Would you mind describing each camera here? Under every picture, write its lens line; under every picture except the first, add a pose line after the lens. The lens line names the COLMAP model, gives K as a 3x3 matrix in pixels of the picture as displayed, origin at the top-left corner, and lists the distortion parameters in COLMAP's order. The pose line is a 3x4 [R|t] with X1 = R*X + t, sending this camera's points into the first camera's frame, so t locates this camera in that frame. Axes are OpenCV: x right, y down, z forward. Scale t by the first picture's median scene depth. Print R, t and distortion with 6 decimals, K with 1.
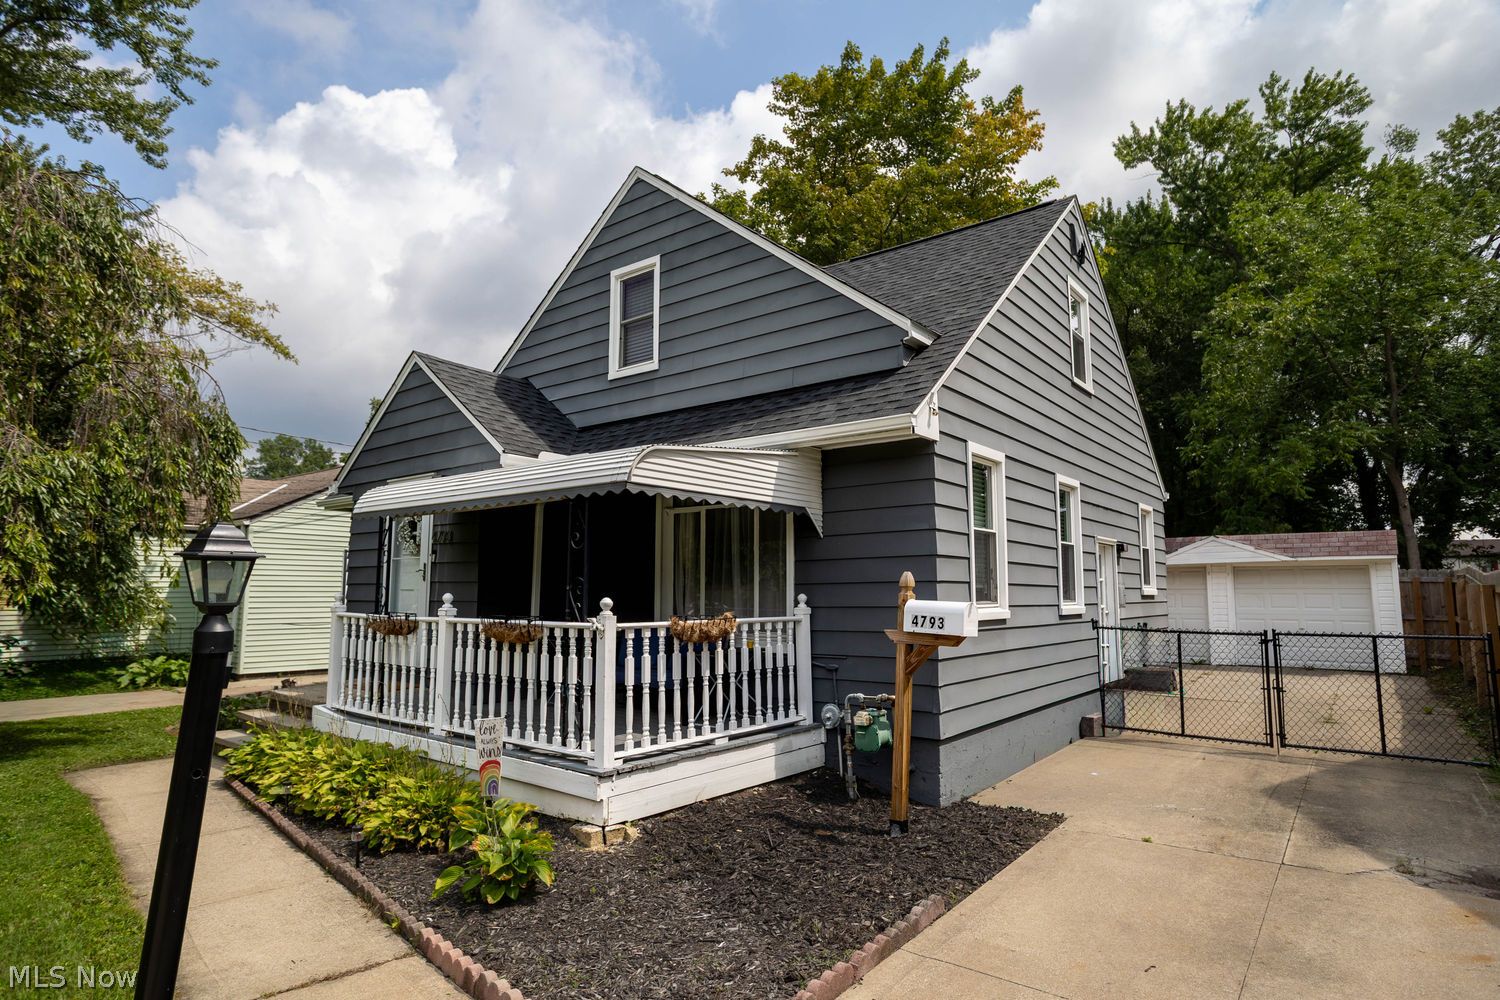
lens RADIAL K [[781.9, 0, 750.0], [0, 781.9, 500.0], [0, 0, 1]] dist [-0.052859, 0.040945]
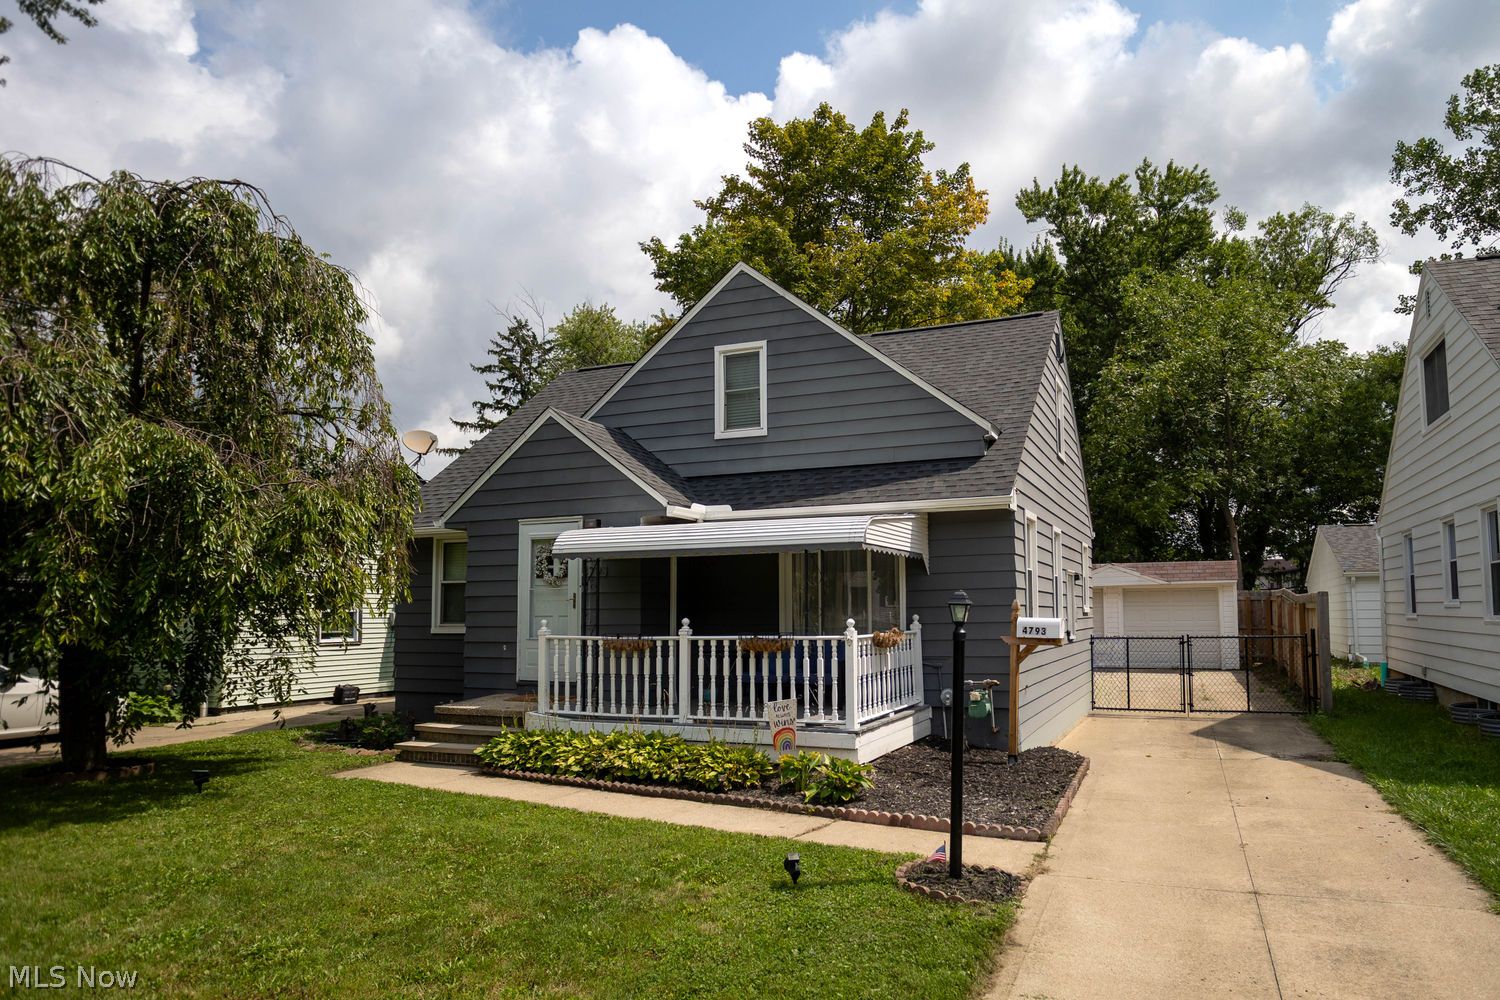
lens RADIAL K [[984.5, 0, 753.4], [0, 984.5, 527.8], [0, 0, 1]] dist [-0.089003, 0.136848]
pose [[0.960341, 0.011508, 0.278591, -0.539052], [-0.020260, 0.999387, 0.028554, -0.061691], [-0.278091, -0.033066, 0.959985, -0.466401]]
